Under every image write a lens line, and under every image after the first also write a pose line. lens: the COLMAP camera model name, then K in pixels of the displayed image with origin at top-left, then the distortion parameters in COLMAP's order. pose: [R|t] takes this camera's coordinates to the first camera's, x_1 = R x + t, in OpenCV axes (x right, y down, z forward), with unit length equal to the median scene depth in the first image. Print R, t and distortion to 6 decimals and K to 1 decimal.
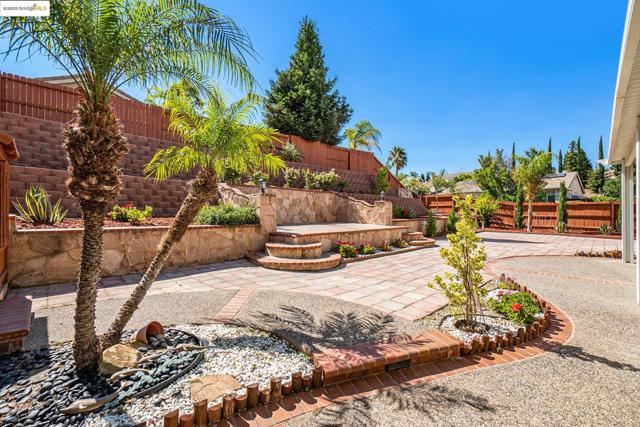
lens RADIAL K [[283.6, 0, 320.0], [0, 283.6, 213.5], [0, 0, 1]] dist [-0.053181, 0.013245]
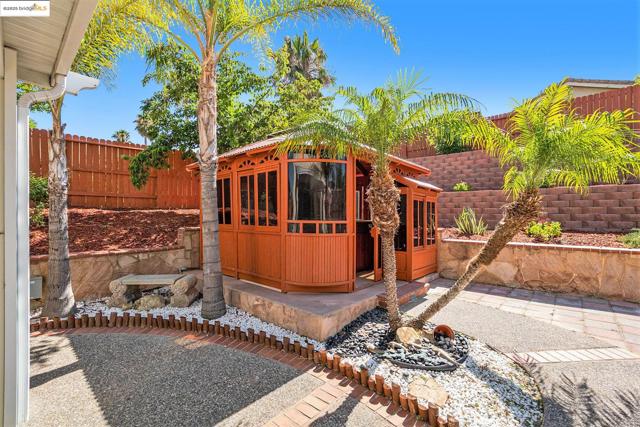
lens RADIAL K [[283.6, 0, 320.0], [0, 283.6, 213.5], [0, 0, 1]] dist [-0.053181, 0.013245]
pose [[0.050224, -0.009200, -0.998696, 0.114015], [-0.005213, 0.999942, -0.009474, -0.017974], [0.998724, 0.005683, 0.050173, 0.067591]]
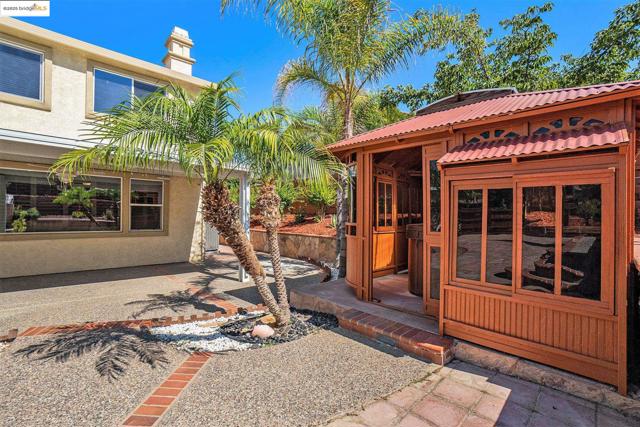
lens RADIAL K [[291.5, 0, 302.4], [0, 291.5, 213.2], [0, 0, 1]] dist [-0.052755, 0.000266]
pose [[-0.998345, -0.022000, 0.053141, -0.159658], [-0.022308, 0.999738, -0.005213, -0.019450], [-0.053012, -0.006390, -0.998573, 0.427607]]
